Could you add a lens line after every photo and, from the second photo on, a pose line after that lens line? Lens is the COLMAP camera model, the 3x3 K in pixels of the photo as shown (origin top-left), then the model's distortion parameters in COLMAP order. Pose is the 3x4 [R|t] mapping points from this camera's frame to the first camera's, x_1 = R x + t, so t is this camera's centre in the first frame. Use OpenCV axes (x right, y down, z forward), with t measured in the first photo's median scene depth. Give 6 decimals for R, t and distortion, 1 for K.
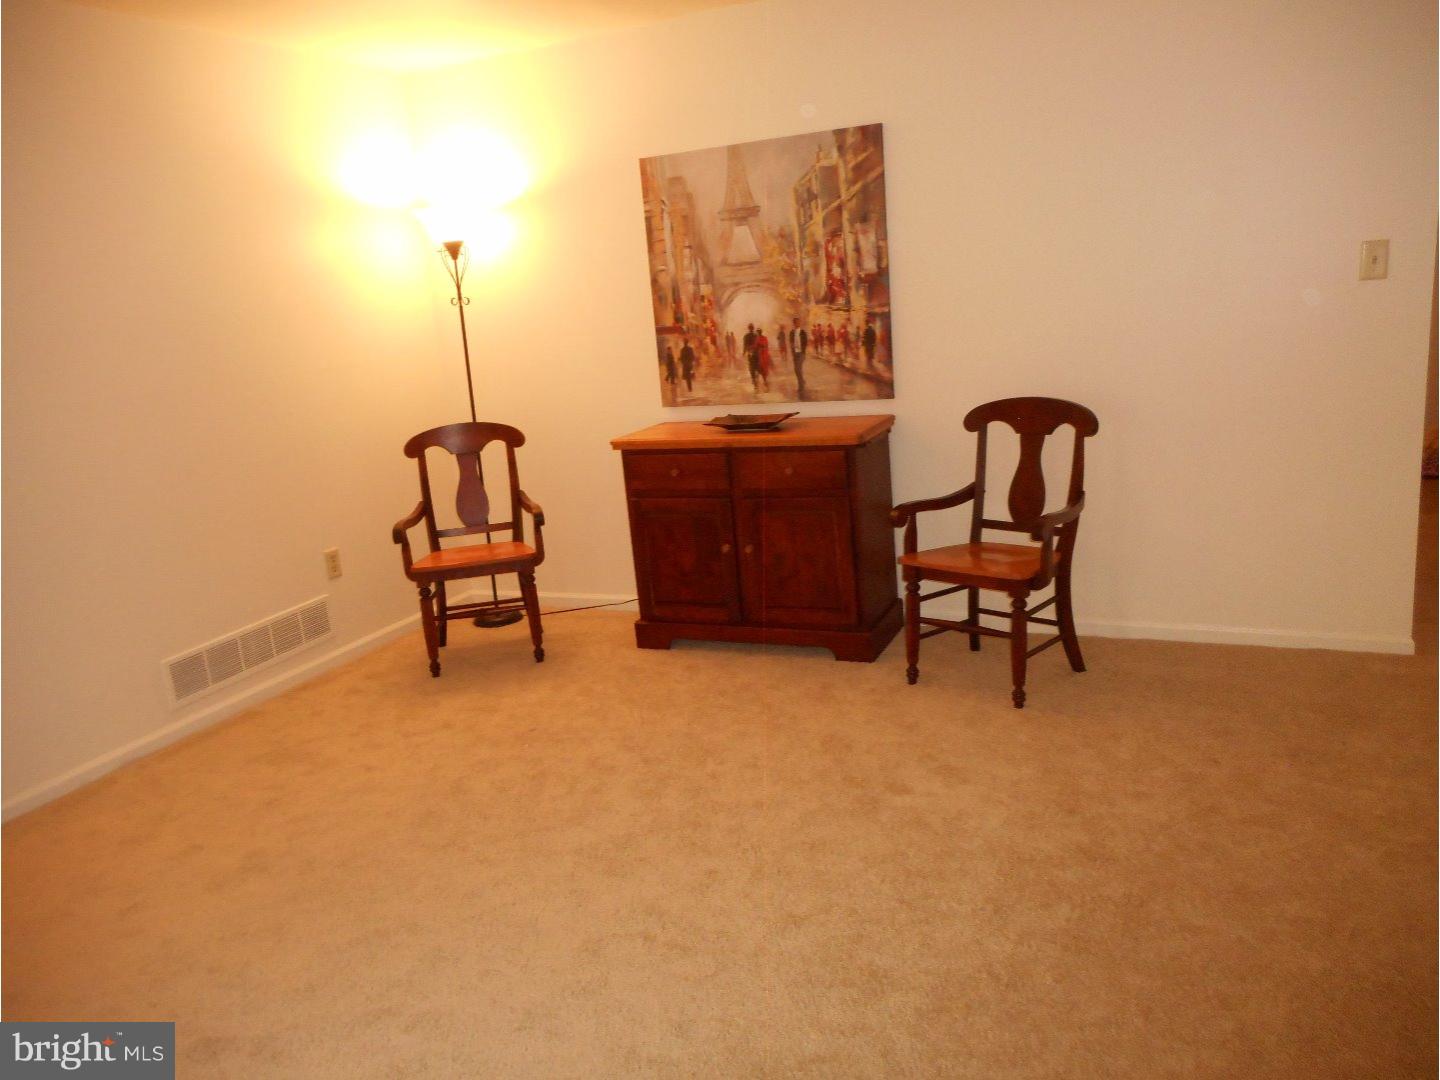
lens RADIAL K [[1080.3, 0, 714.8], [0, 1080.3, 542.4], [0, 0, 1]] dist [0.003735, 0.001245]
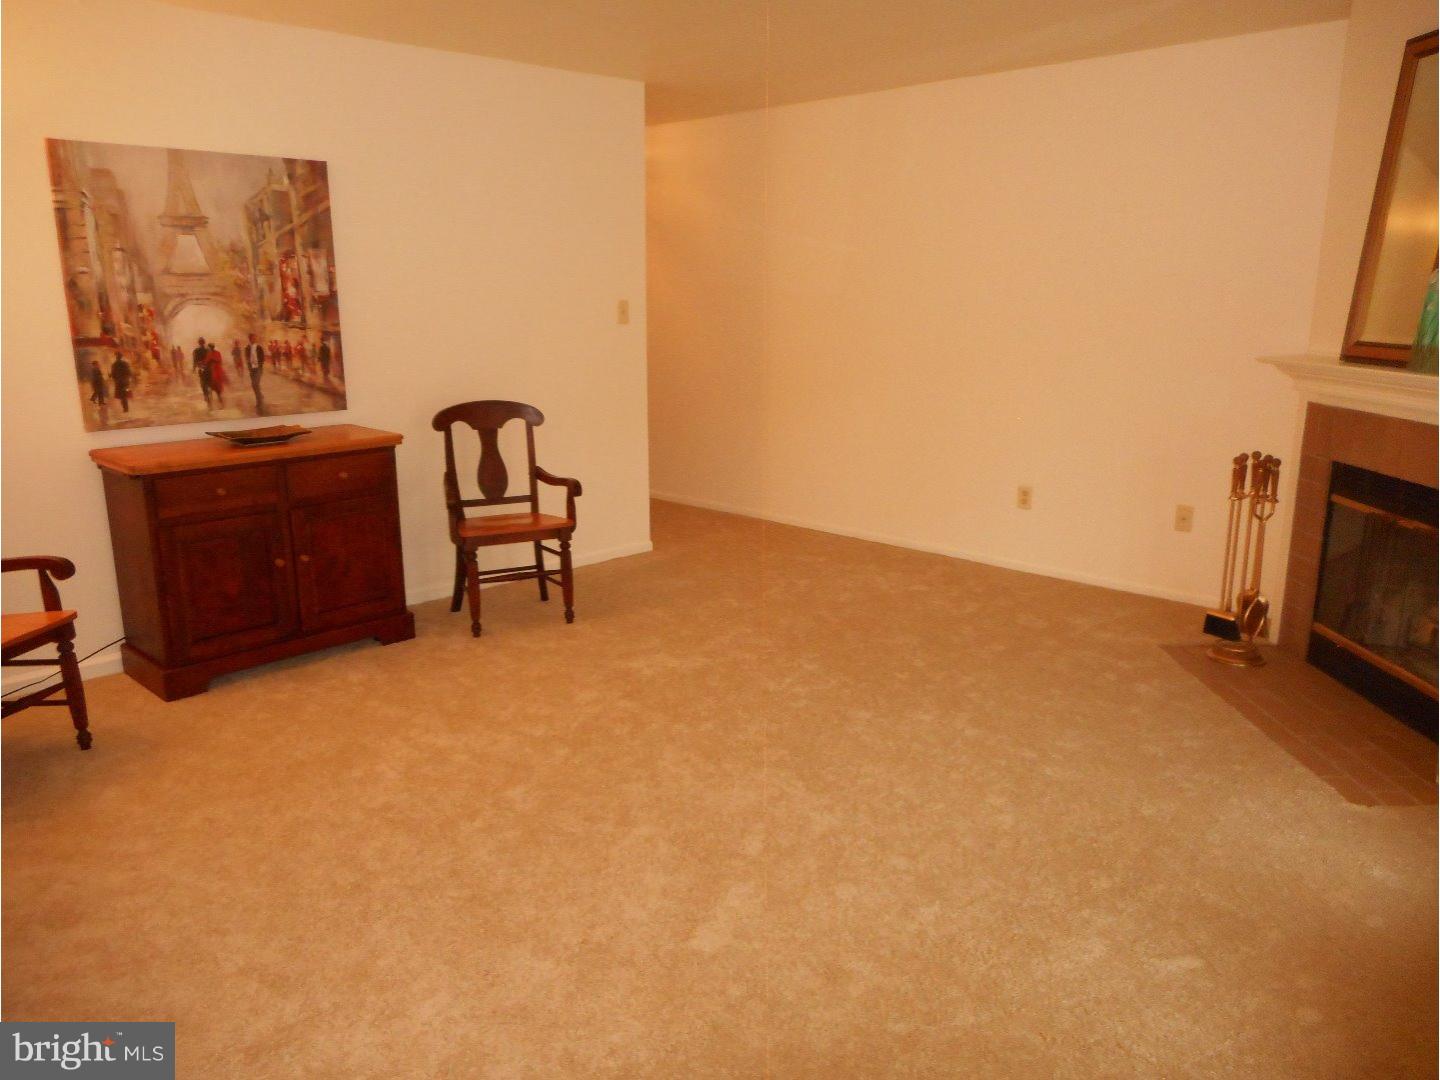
lens RADIAL K [[1080.3, 0, 714.8], [0, 1080.3, 542.4], [0, 0, 1]] dist [0.003735, 0.001245]
pose [[0.337107, -0.135475, 0.931668, -0.741263], [0.189212, 0.979150, 0.073916, -0.010110], [-0.922257, 0.151365, 0.355712, 0.272675]]
